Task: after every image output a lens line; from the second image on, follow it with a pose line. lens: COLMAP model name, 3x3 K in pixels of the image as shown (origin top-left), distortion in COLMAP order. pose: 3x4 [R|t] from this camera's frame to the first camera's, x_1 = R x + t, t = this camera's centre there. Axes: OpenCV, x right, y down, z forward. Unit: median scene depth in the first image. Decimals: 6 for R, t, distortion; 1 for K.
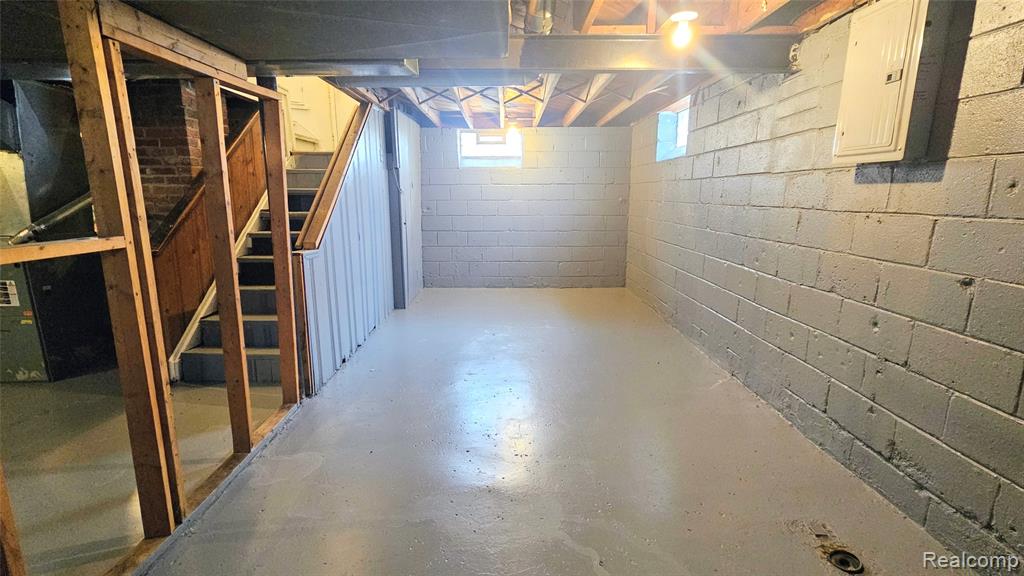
lens RADIAL K [[424.7, 0, 505.4], [0, 424.7, 270.6], [0, 0, 1]] dist [0.024802, -0.001683]
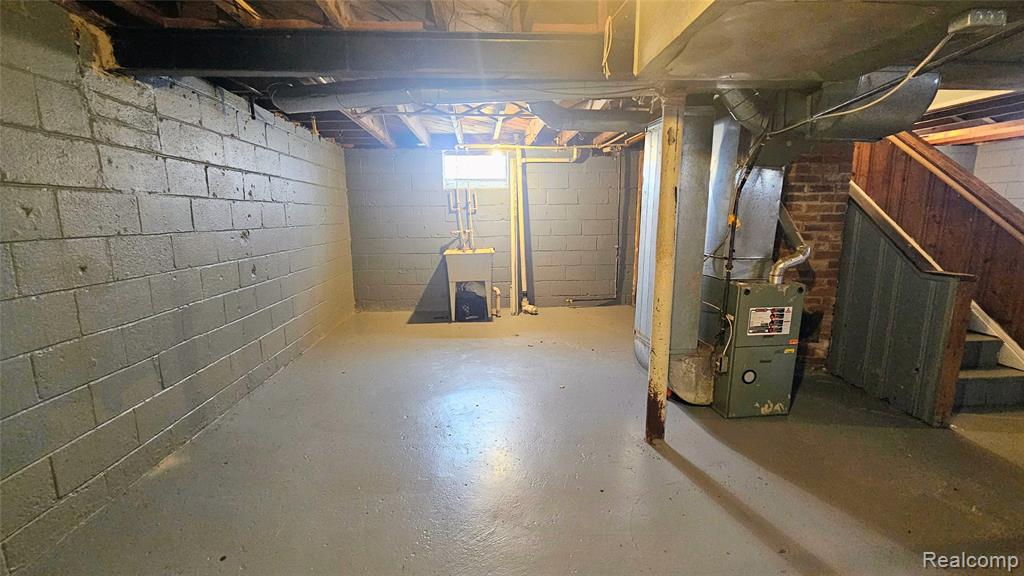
lens RADIAL K [[424.7, 0, 510.7], [0, 424.7, 286.3], [0, 0, 1]] dist [0.024802, -0.001683]
pose [[0.996826, -0.021457, 0.076667, -1.539477], [0.022474, 0.999670, -0.012429, -0.019626], [-0.076375, 0.014112, 0.996979, 0.114176]]
